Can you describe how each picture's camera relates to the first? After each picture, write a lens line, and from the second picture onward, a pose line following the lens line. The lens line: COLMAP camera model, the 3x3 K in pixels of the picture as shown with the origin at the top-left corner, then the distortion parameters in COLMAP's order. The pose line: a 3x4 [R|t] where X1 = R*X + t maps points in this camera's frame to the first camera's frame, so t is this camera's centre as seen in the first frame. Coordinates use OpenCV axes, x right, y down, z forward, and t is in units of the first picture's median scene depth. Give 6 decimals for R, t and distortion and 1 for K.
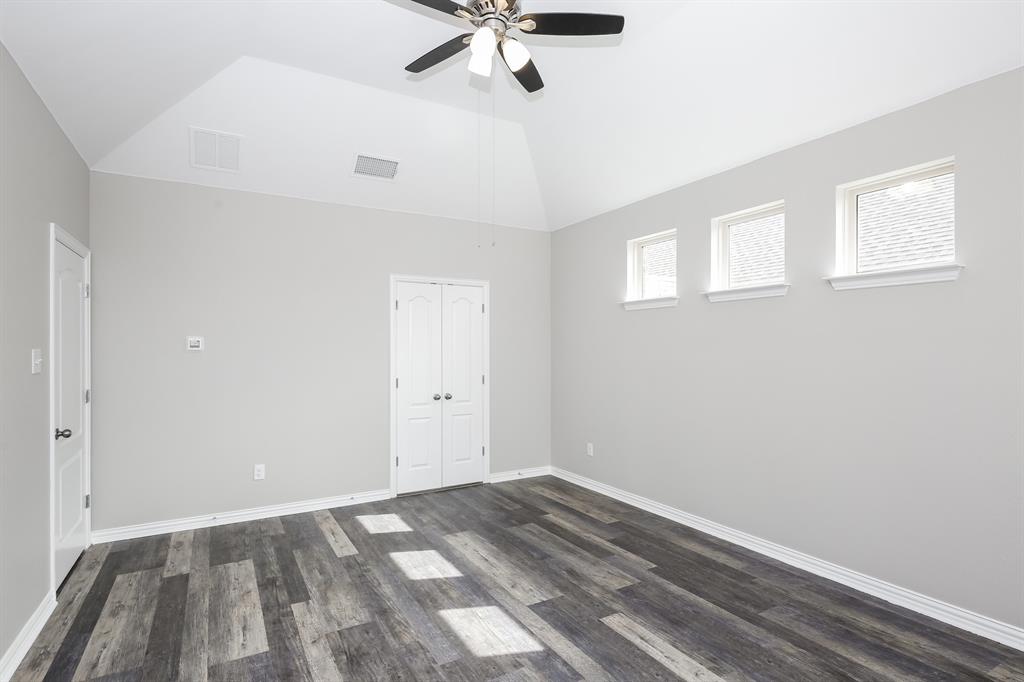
lens RADIAL K [[495.8, 0, 503.3], [0, 495.8, 355.0], [0, 0, 1]] dist [0.003525, 0.000276]
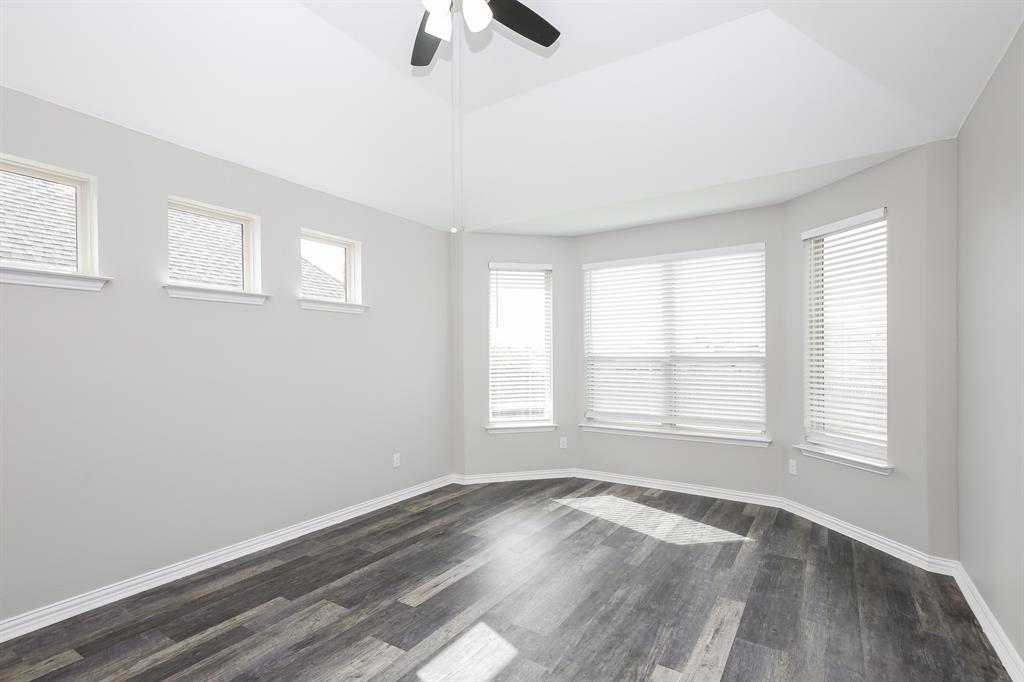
lens RADIAL K [[495.8, 0, 503.3], [0, 495.8, 355.0], [0, 0, 1]] dist [0.003525, 0.000276]
pose [[-0.446356, 0.010712, 0.894792, -0.747418], [0.026148, 0.999658, 0.001076, 0.002594], [-0.894474, 0.023877, -0.446483, 1.152278]]
